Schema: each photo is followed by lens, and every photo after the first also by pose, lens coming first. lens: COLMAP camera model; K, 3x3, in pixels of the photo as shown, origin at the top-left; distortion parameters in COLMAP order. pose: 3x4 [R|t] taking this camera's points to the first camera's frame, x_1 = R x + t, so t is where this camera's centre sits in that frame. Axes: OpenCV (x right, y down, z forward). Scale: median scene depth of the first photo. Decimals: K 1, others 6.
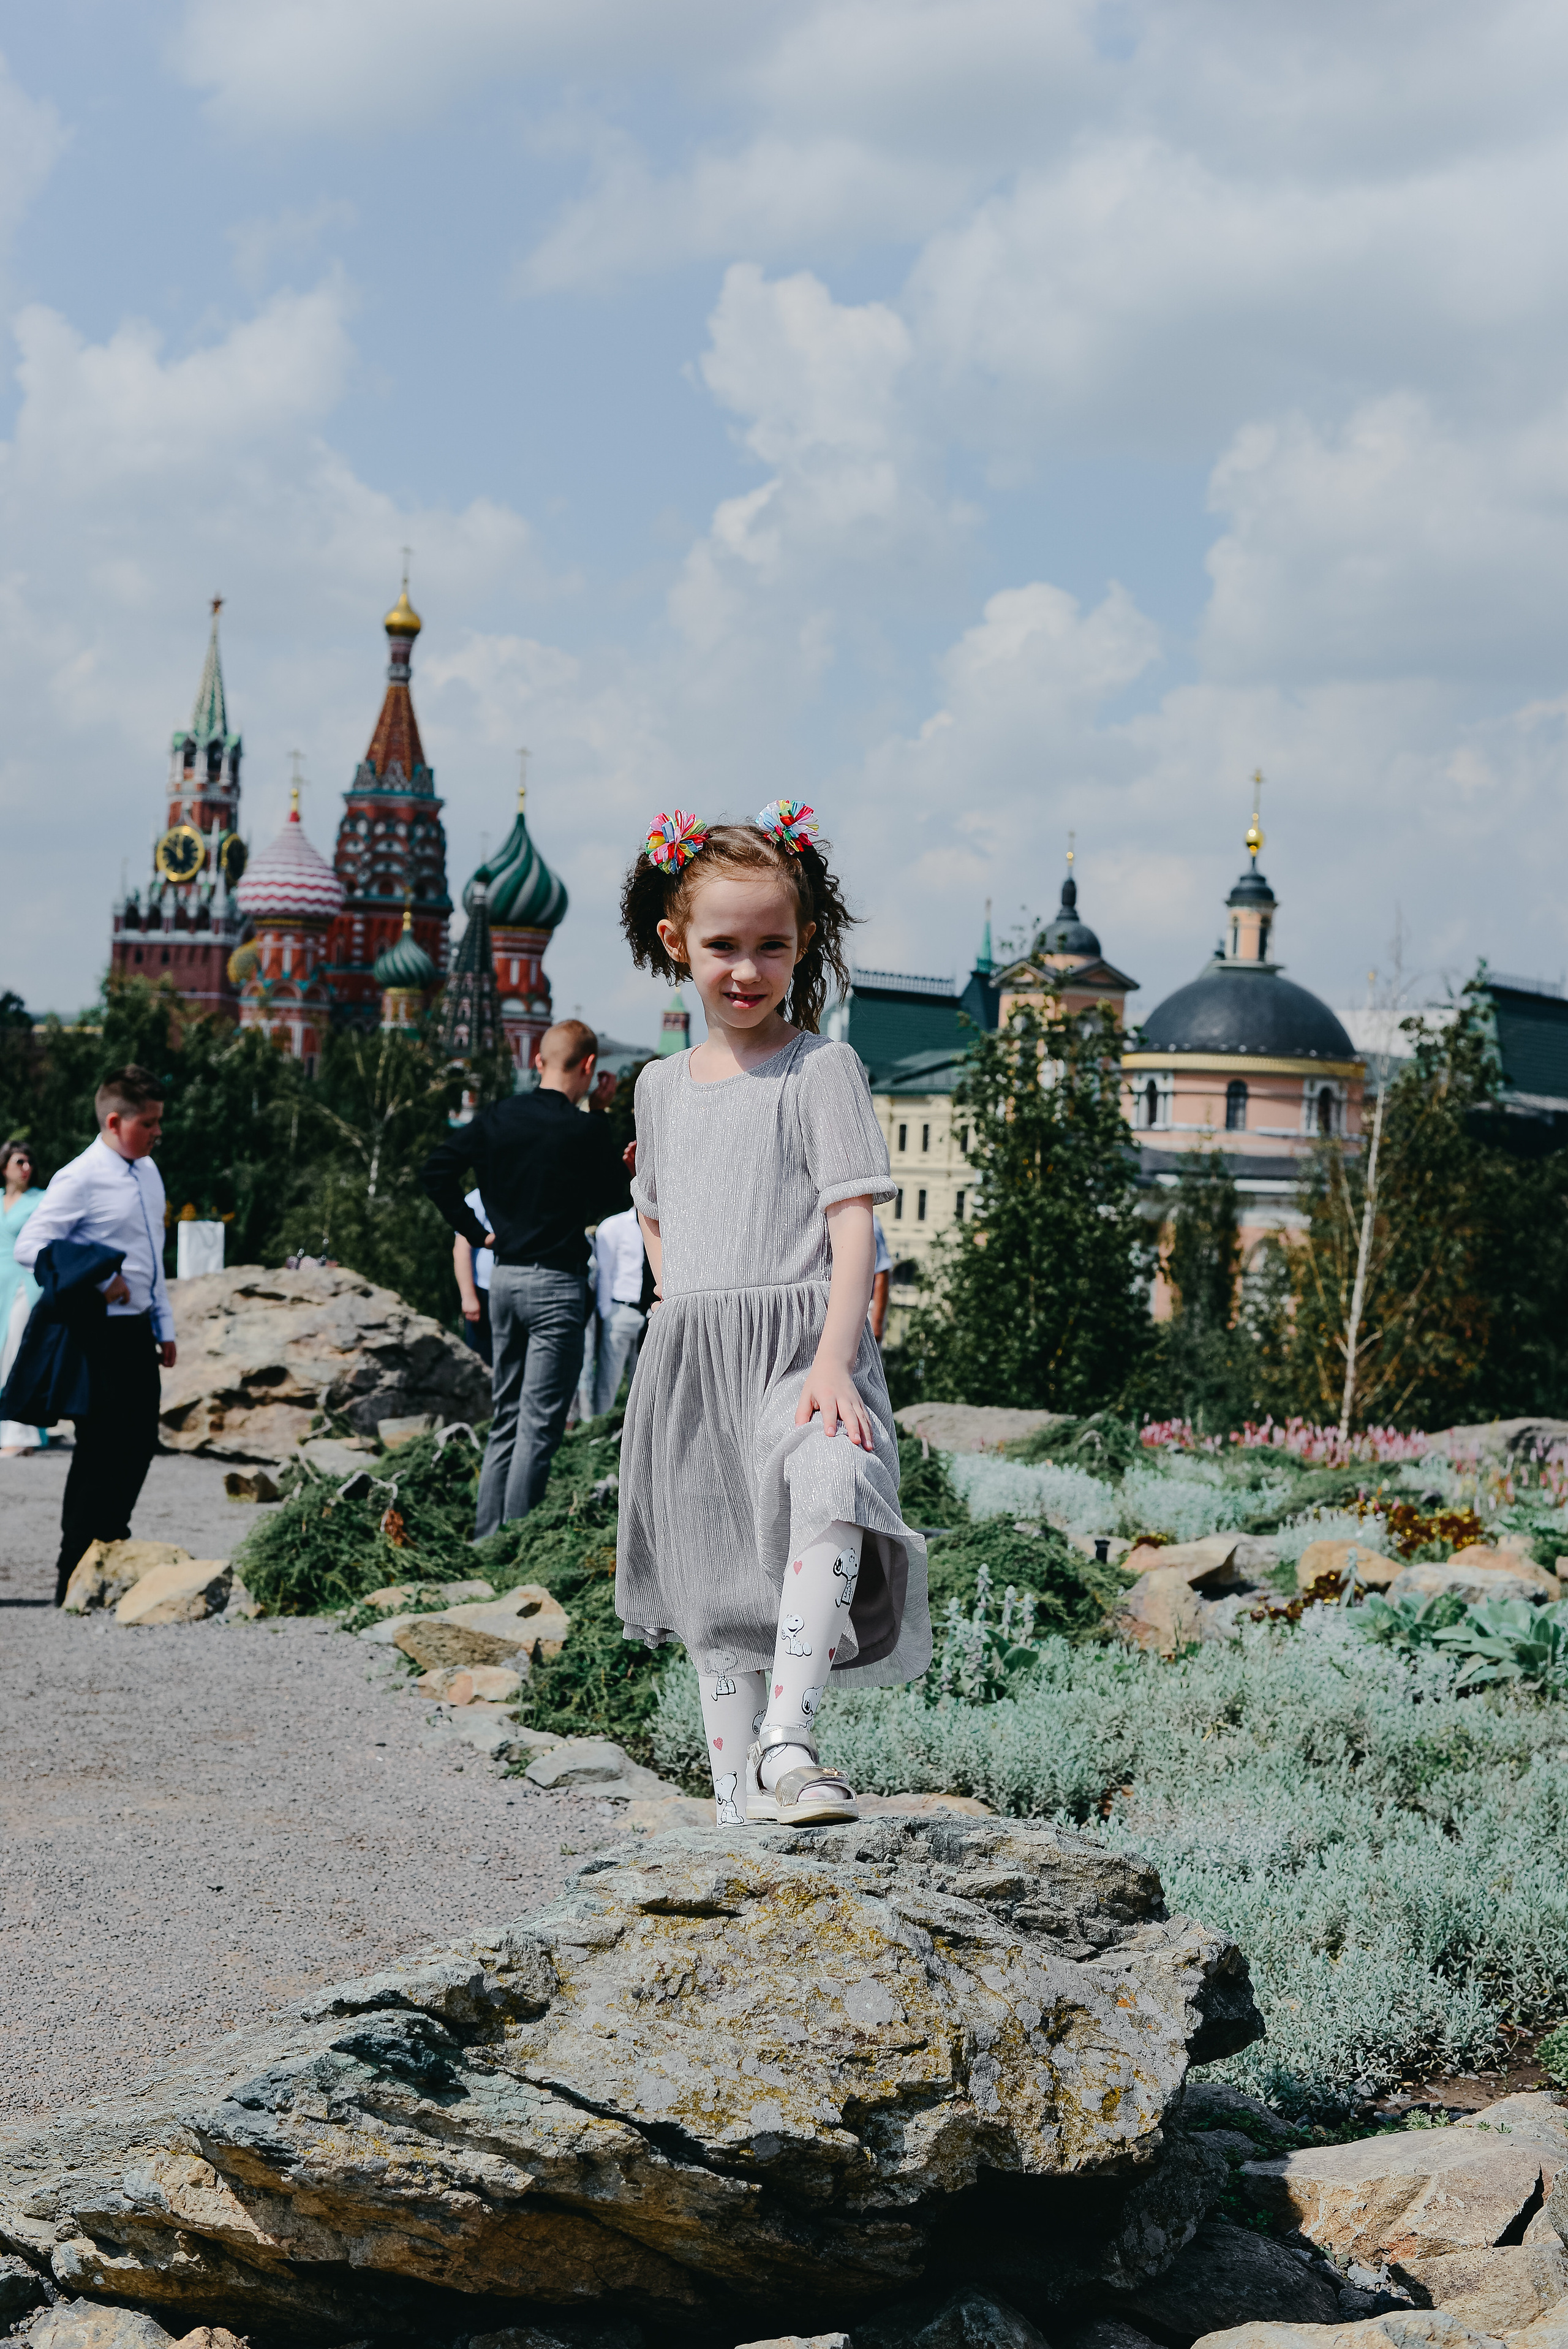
lens RADIAL K [[3430.4, 0, 782.4], [0, 3430.4, 1143.7], [0, 0, 1]] dist [-0.099647, 0.050046]
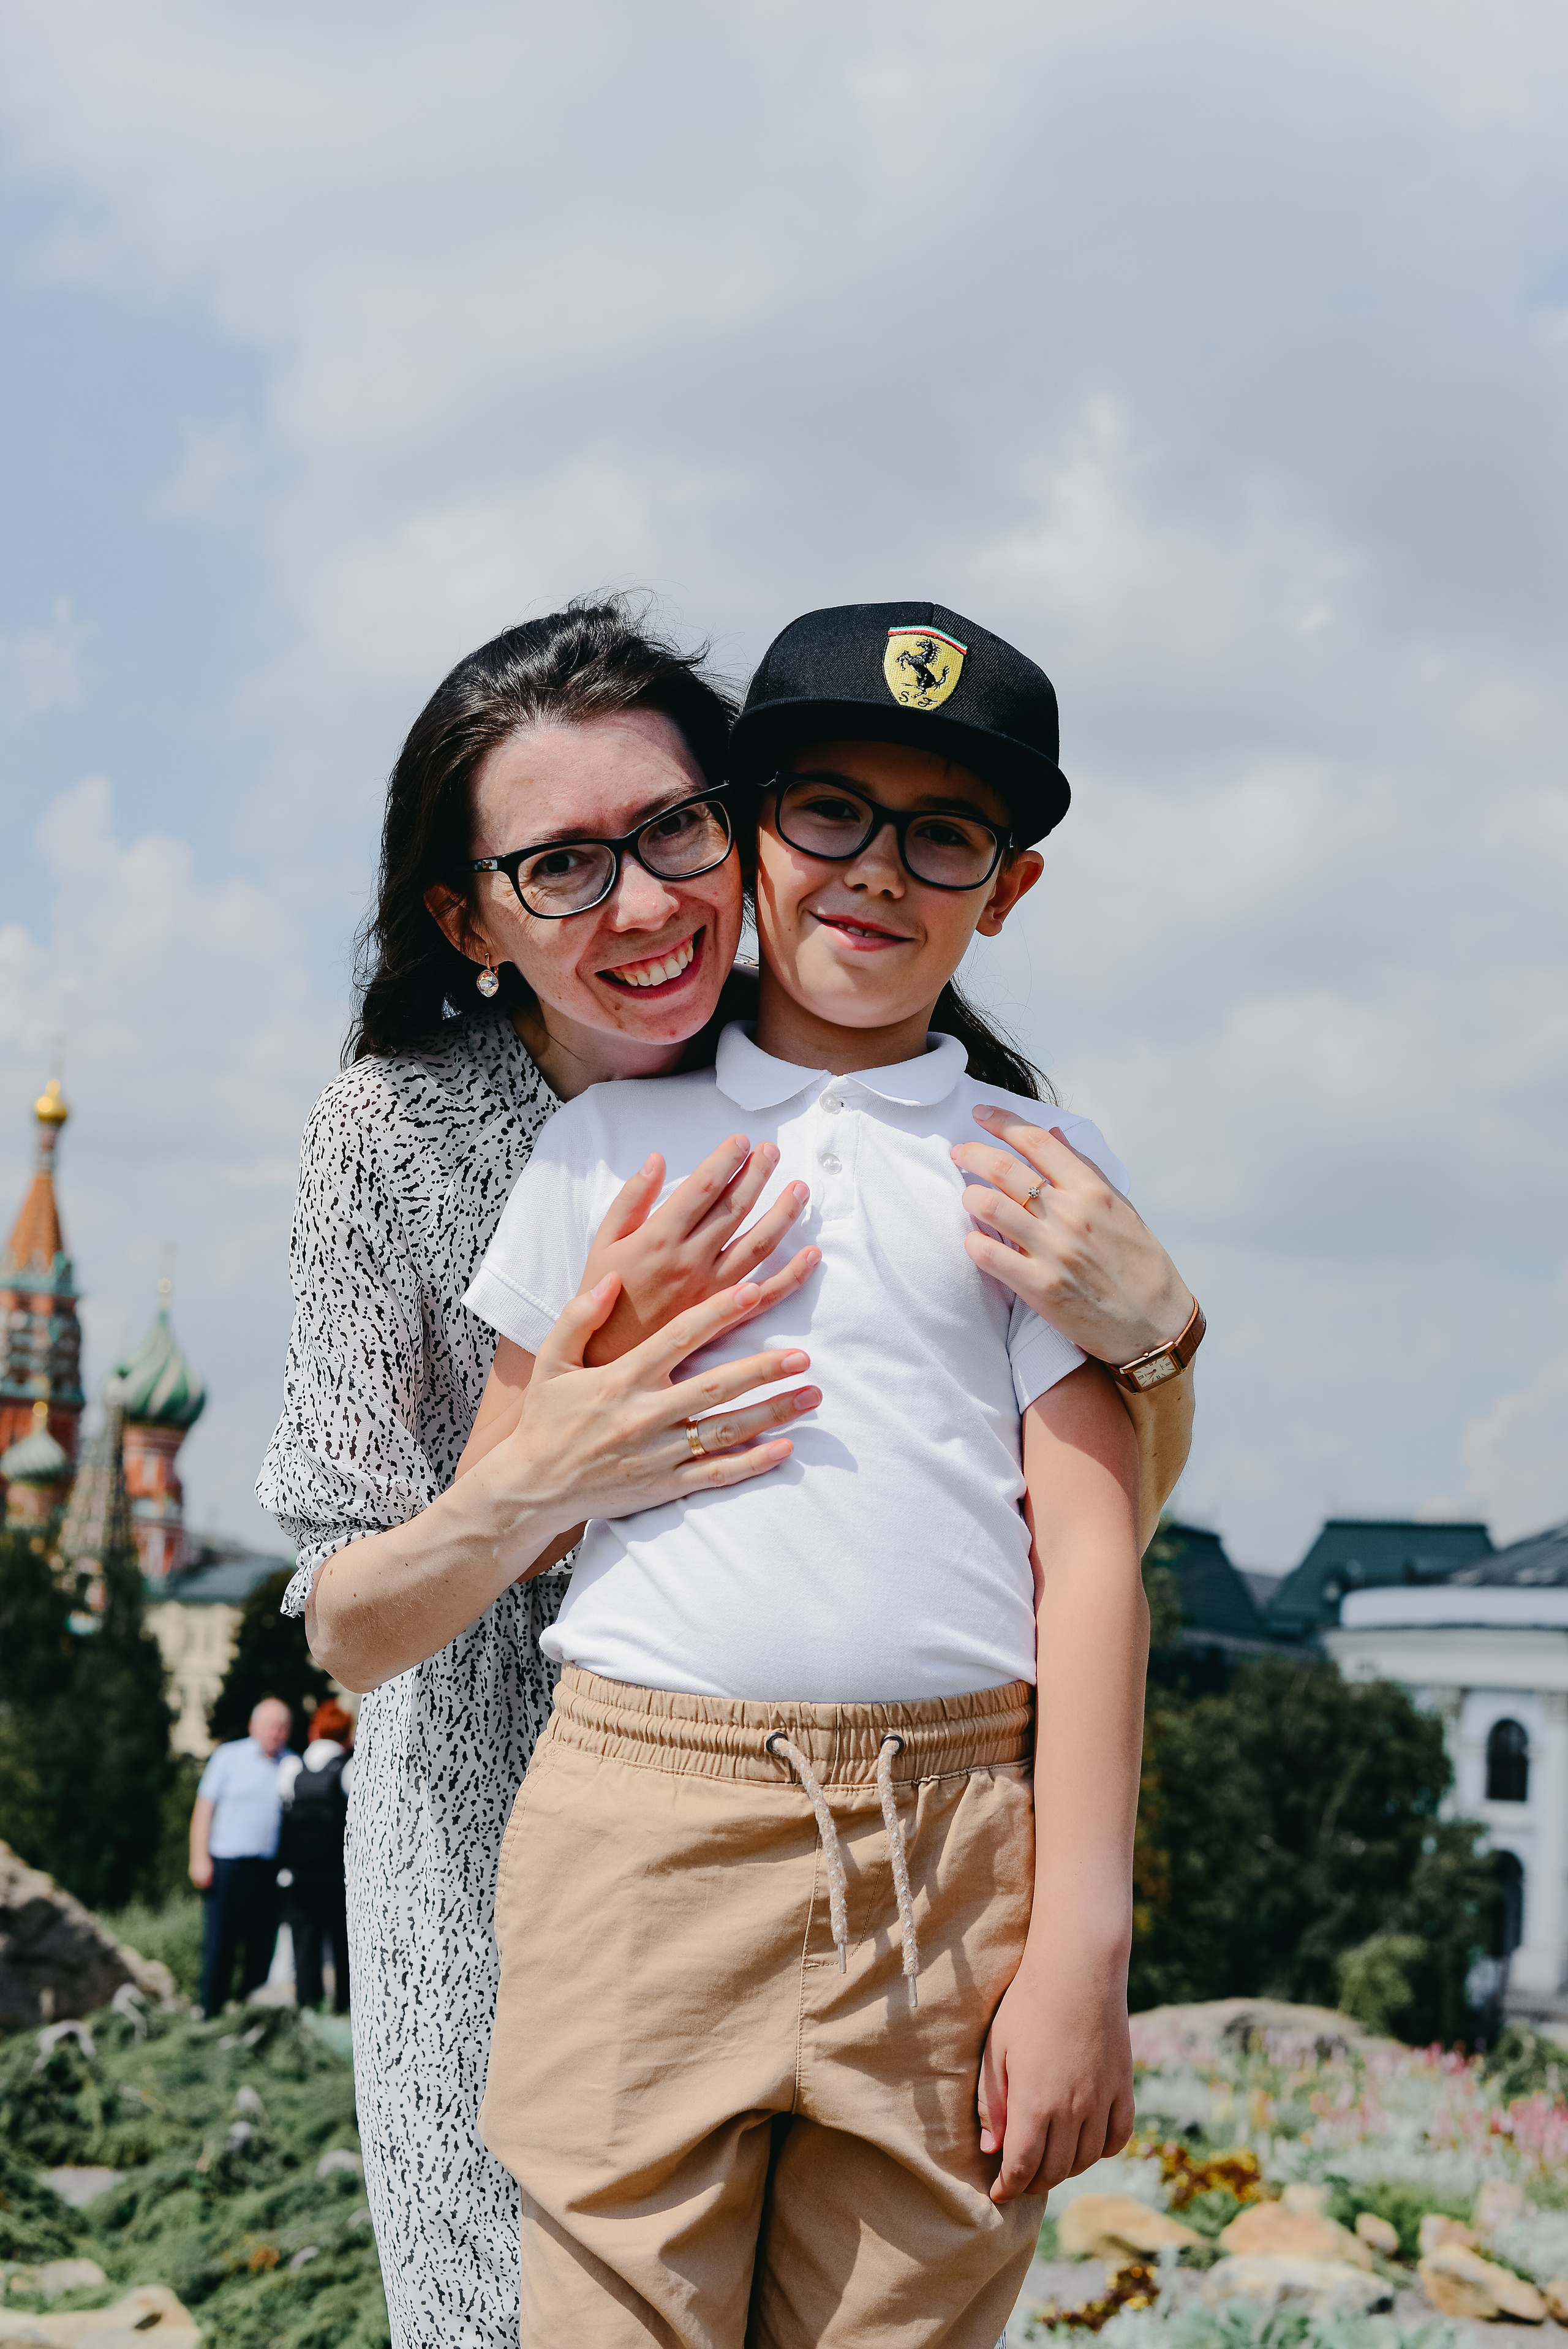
lens RADIAL K [[3426.1, 0, 786.8], [0, 3426.1, 1041.7], [0, 0, 1]] dist [-0.058297, -0.030336]
pose [[0.993992, 0.042648, 0.100799, -0.020018], [-0.024048, 0.983554, -0.179005, -0.017943], [-0.106775, 0.175506, 0.978671, 0.176549]]
